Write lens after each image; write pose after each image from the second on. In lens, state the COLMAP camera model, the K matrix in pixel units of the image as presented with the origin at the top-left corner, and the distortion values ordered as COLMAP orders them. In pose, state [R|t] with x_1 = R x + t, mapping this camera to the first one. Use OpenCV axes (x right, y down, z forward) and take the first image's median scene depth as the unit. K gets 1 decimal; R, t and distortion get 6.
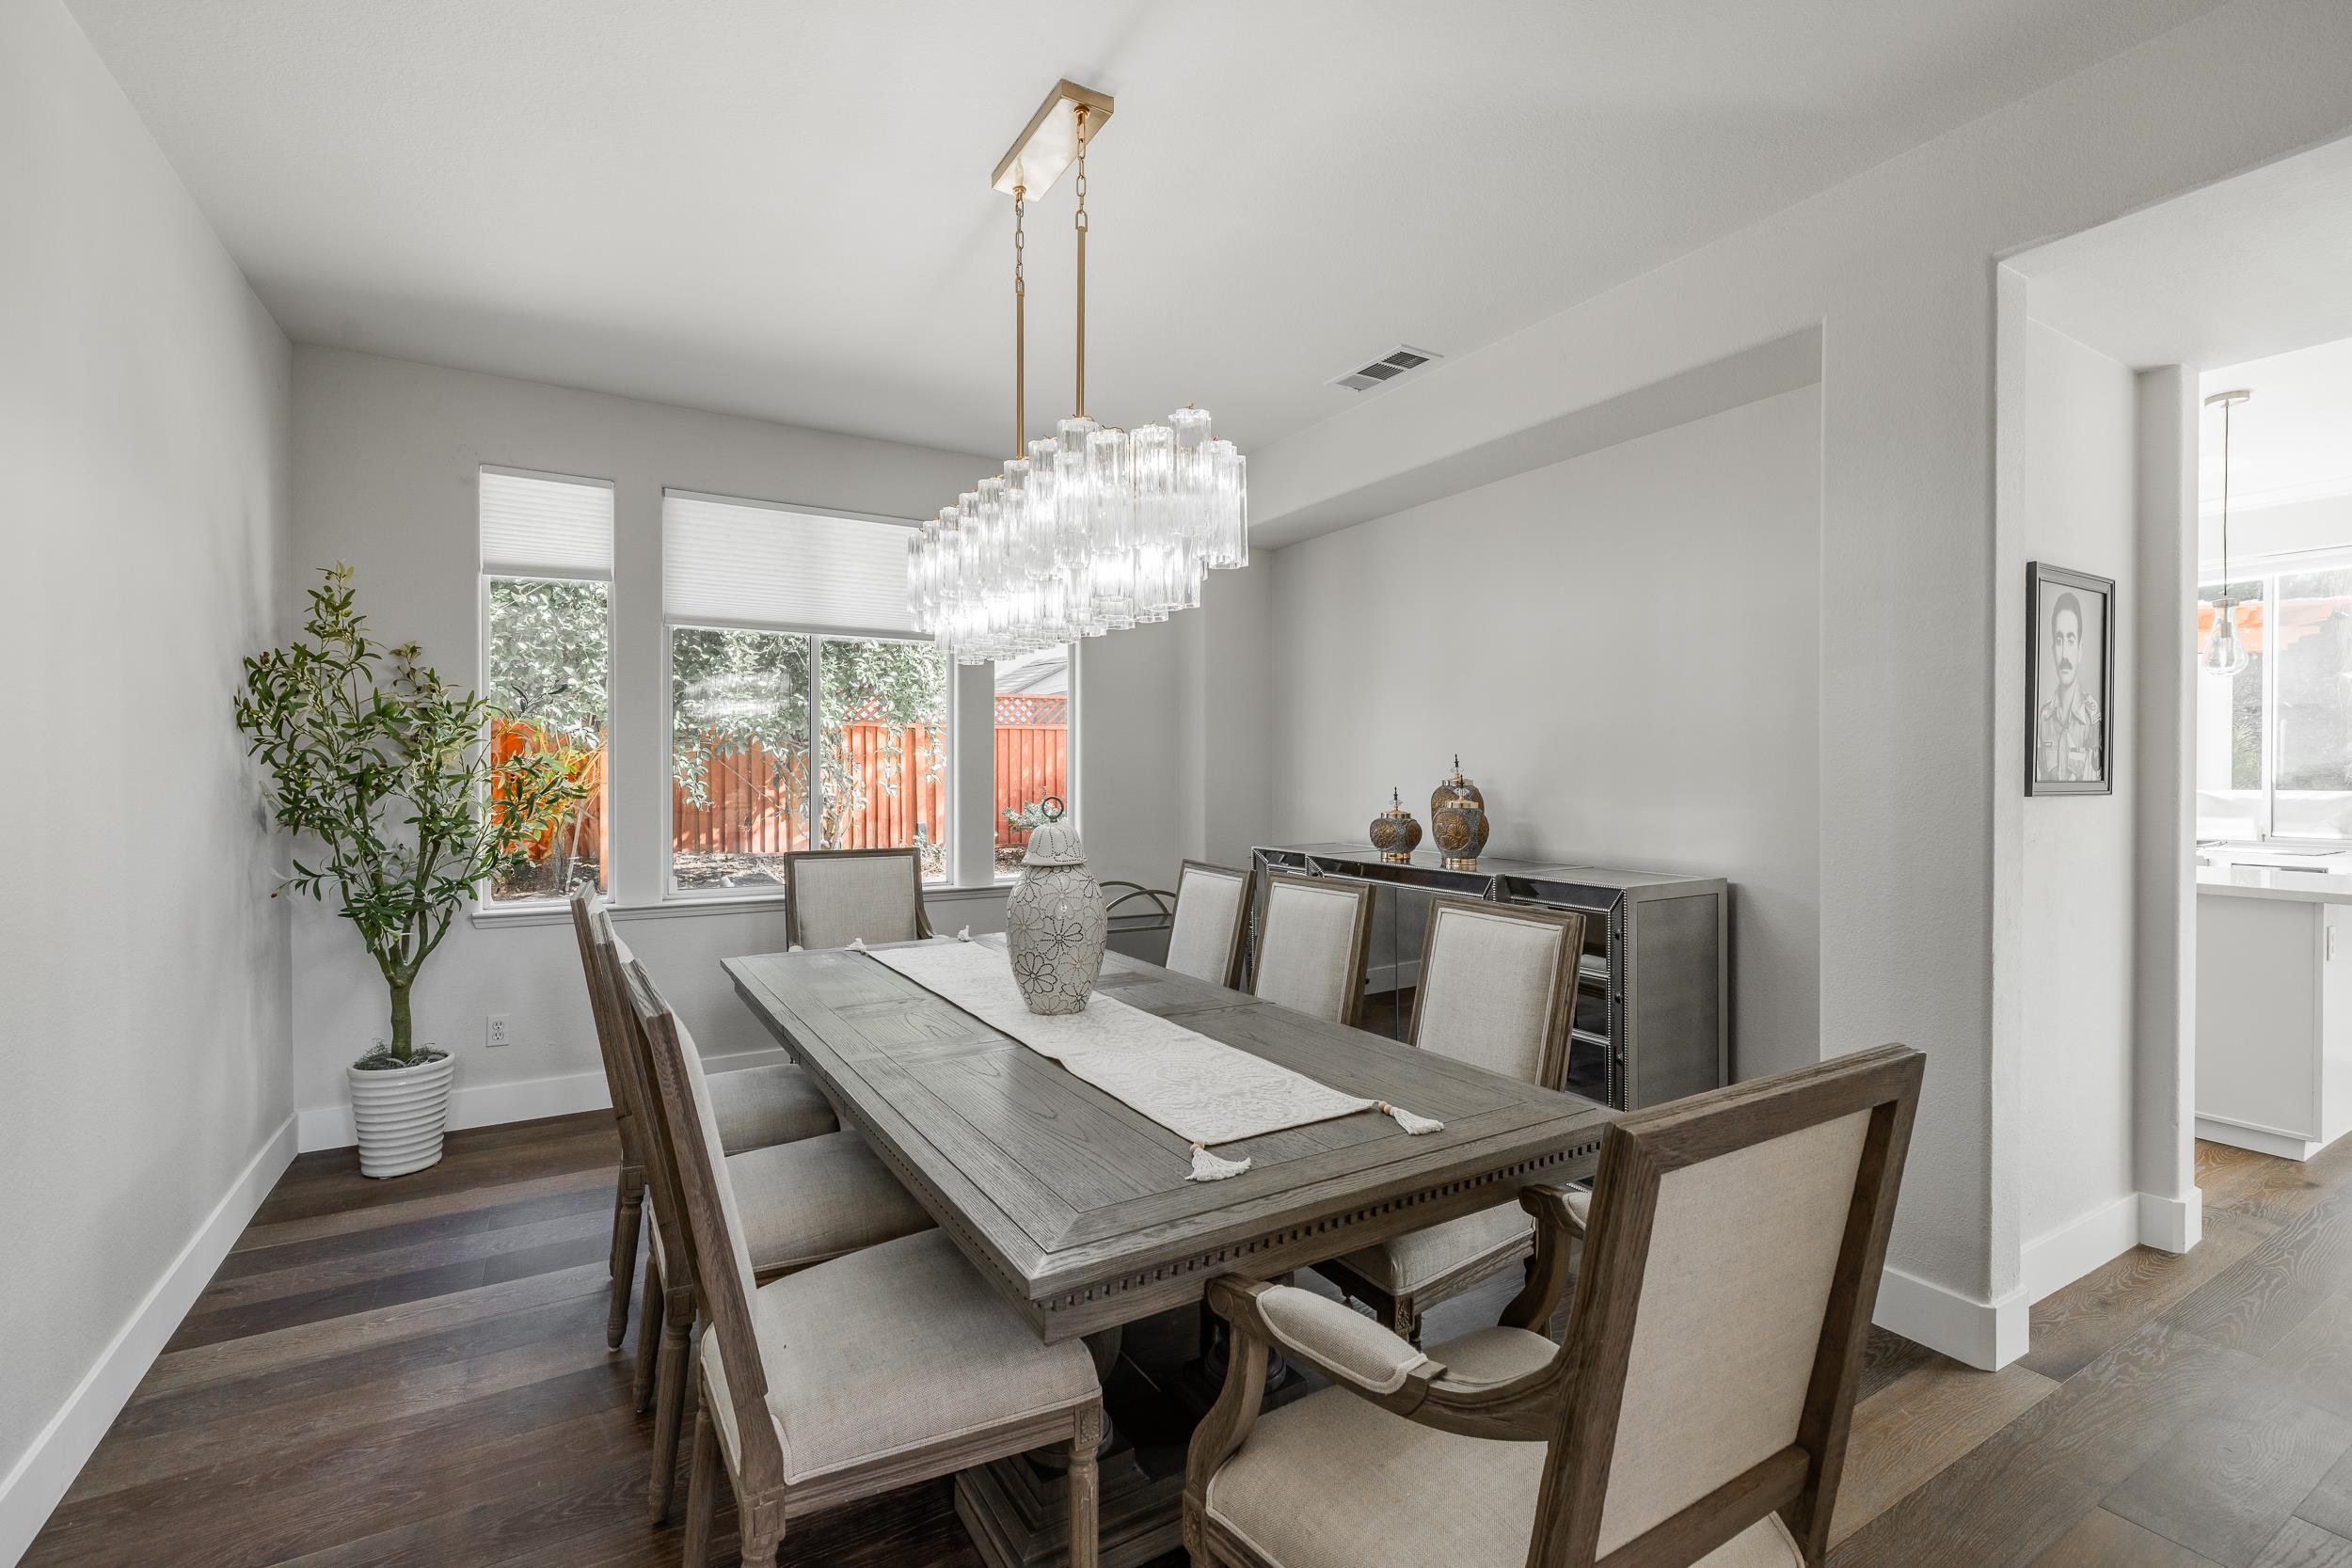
lens RADIAL K [[1002.2, 0, 1172.1], [0, 1002.2, 781.6], [0, 0, 1]] dist [0.006948, -0.000852]
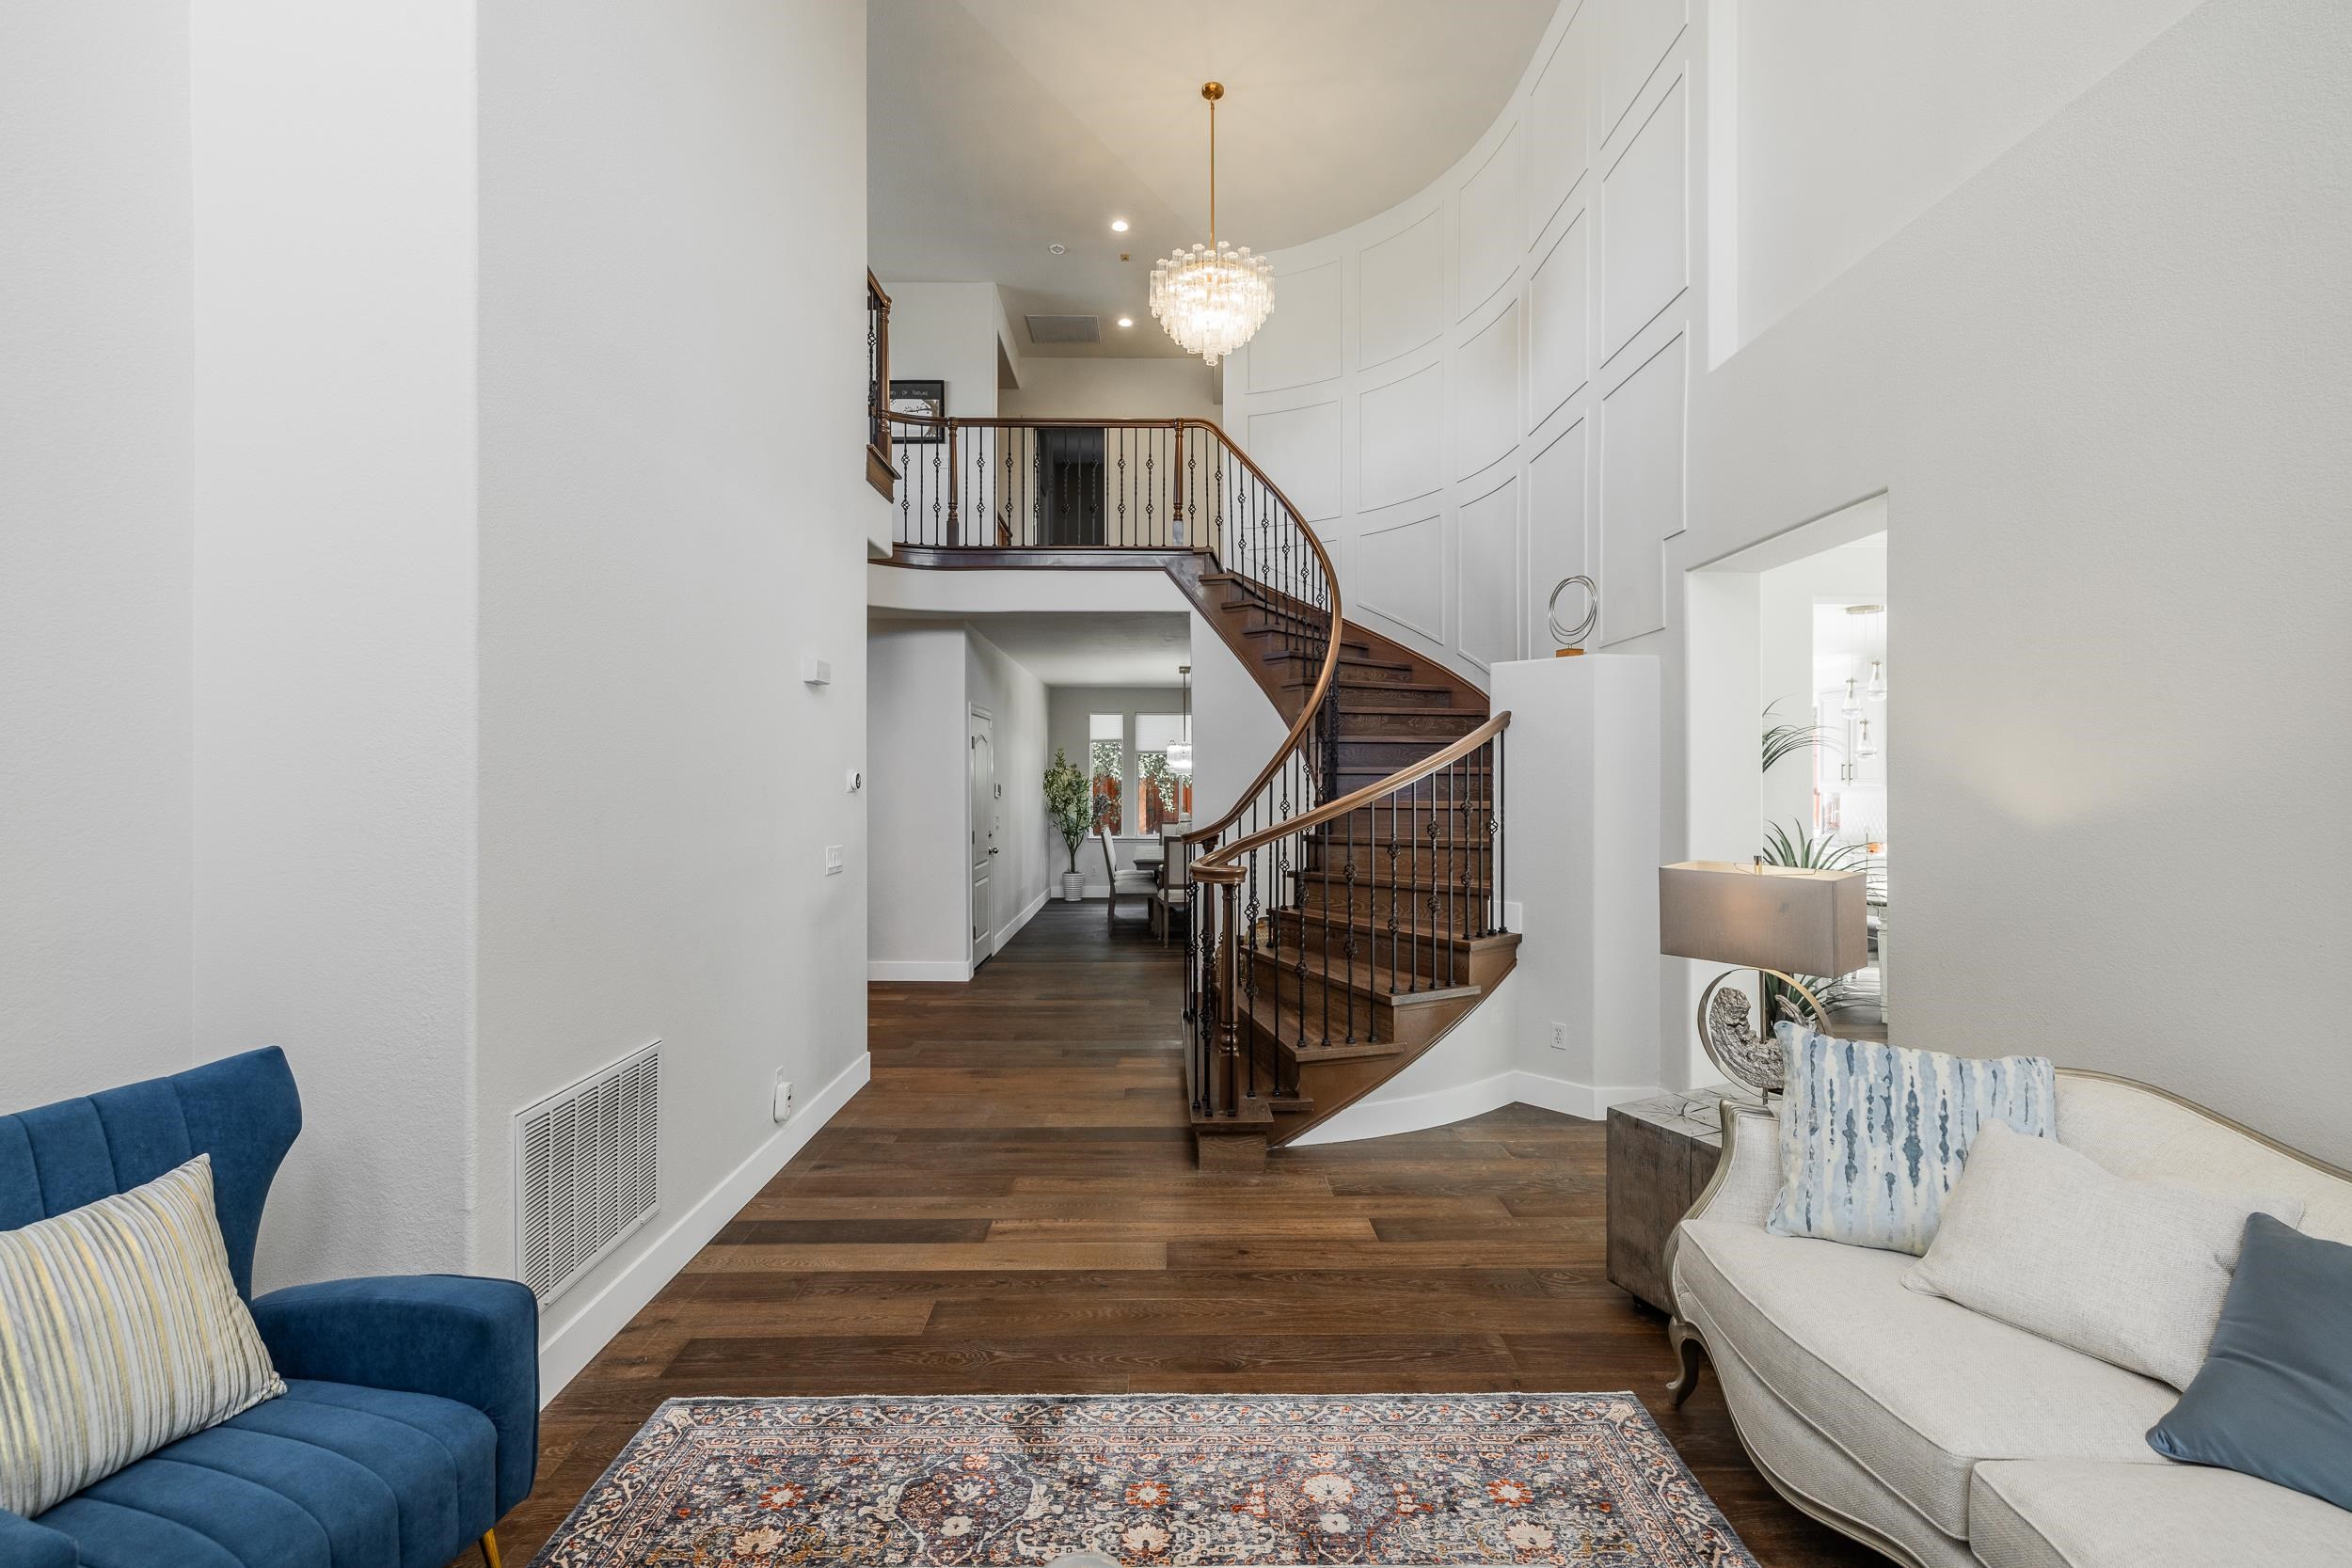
lens RADIAL K [[1002.2, 0, 1174.8], [0, 1002.2, 778.5], [0, 0, 1]] dist [0.006948, -0.000852]
pose [[0.858670, -0.008230, -0.512463, 1.533806], [-0.001301, 0.999833, -0.018238, -0.017567], [0.512528, 0.016327, 0.858516, -2.093340]]
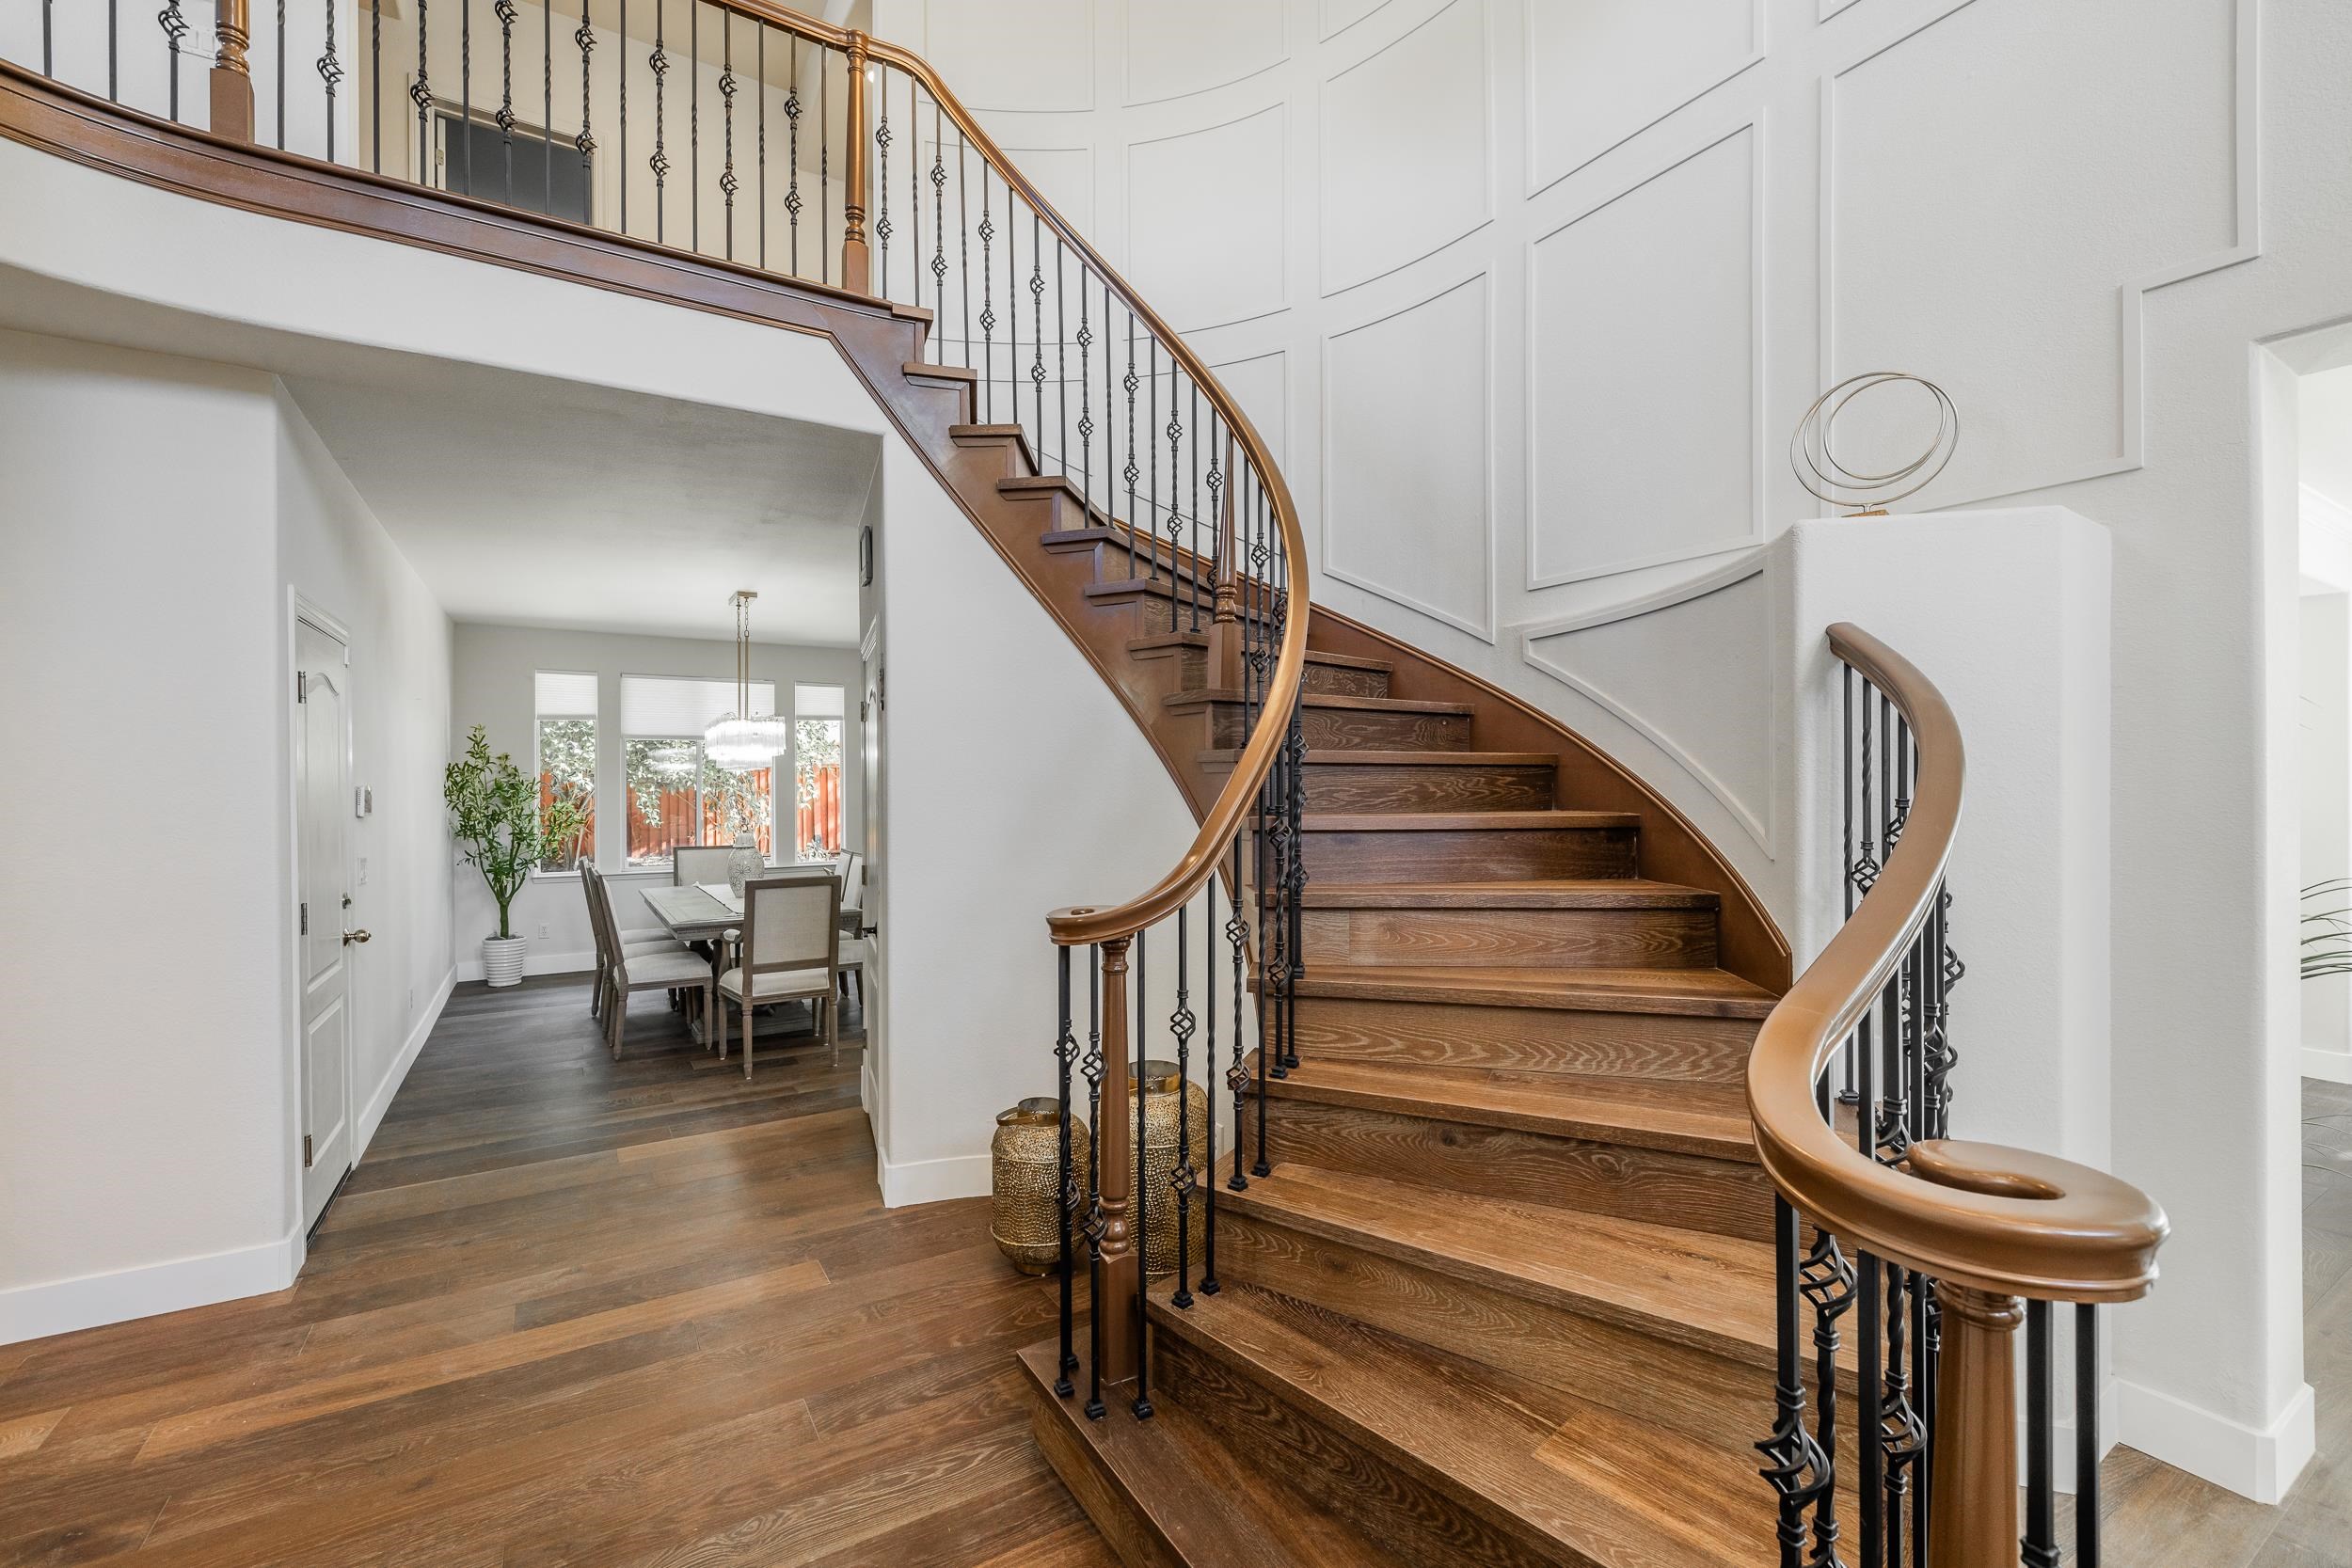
lens RADIAL K [[1002.2, 0, 1173.0], [0, 1002.2, 783.5], [0, 0, 1]] dist [0.006948, -0.000852]
pose [[0.999926, -0.012152, 0.000777, 0.746483], [0.012159, 0.999874, -0.010209, -0.033406], [-0.000653, 0.010217, 0.999948, -1.274571]]
